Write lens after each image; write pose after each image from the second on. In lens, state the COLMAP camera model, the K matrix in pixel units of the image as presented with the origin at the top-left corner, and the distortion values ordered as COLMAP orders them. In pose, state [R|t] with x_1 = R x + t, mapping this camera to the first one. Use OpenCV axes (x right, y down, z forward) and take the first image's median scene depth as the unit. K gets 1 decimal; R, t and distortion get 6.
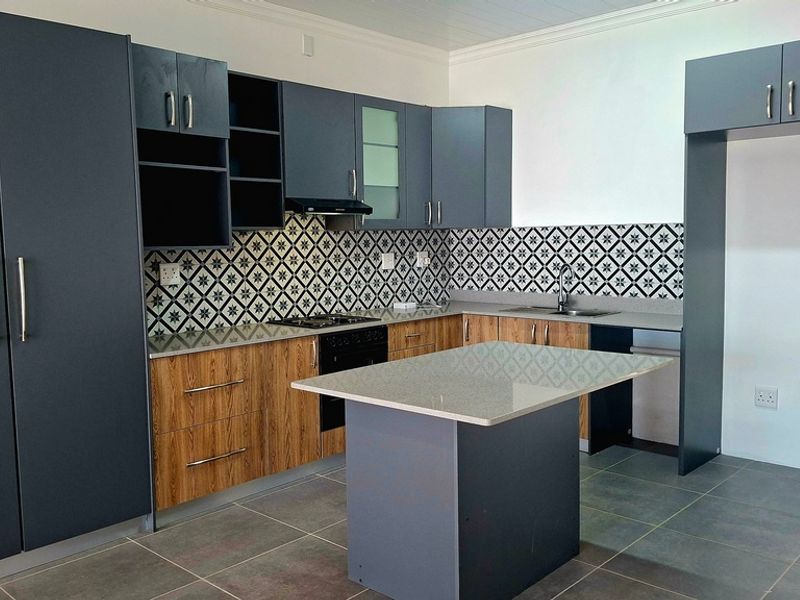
lens RADIAL K [[736.3, 0, 398.0], [0, 736.3, 296.5], [0, 0, 1]] dist [0.133226, 0.001937]
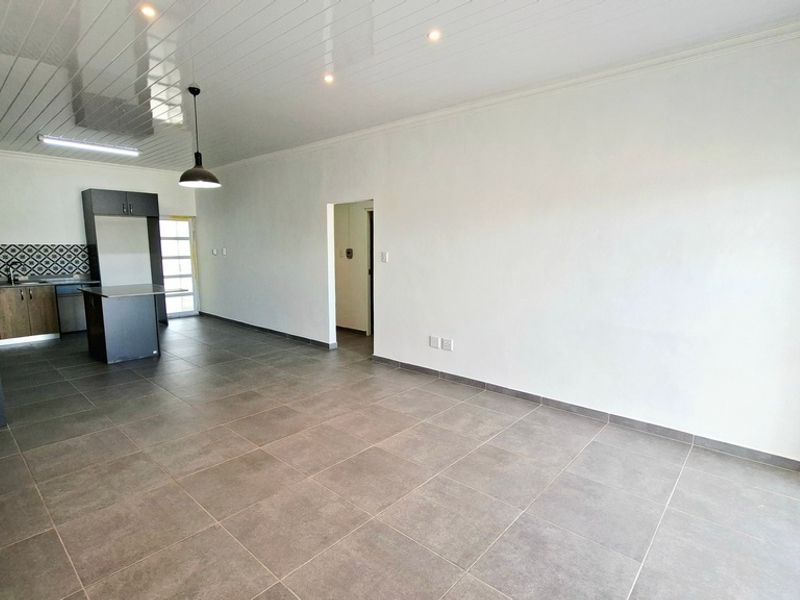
lens RADIAL K [[415.9, 0, 404.4], [0, 415.9, 305.0], [0, 0, 1]] dist [-0.012242, 0.000932]
pose [[-0.030508, -0.127621, 0.991354, -1.134093], [0.080765, 0.988257, 0.129708, 0.016875], [-0.996266, 0.084024, -0.019842, -0.091630]]
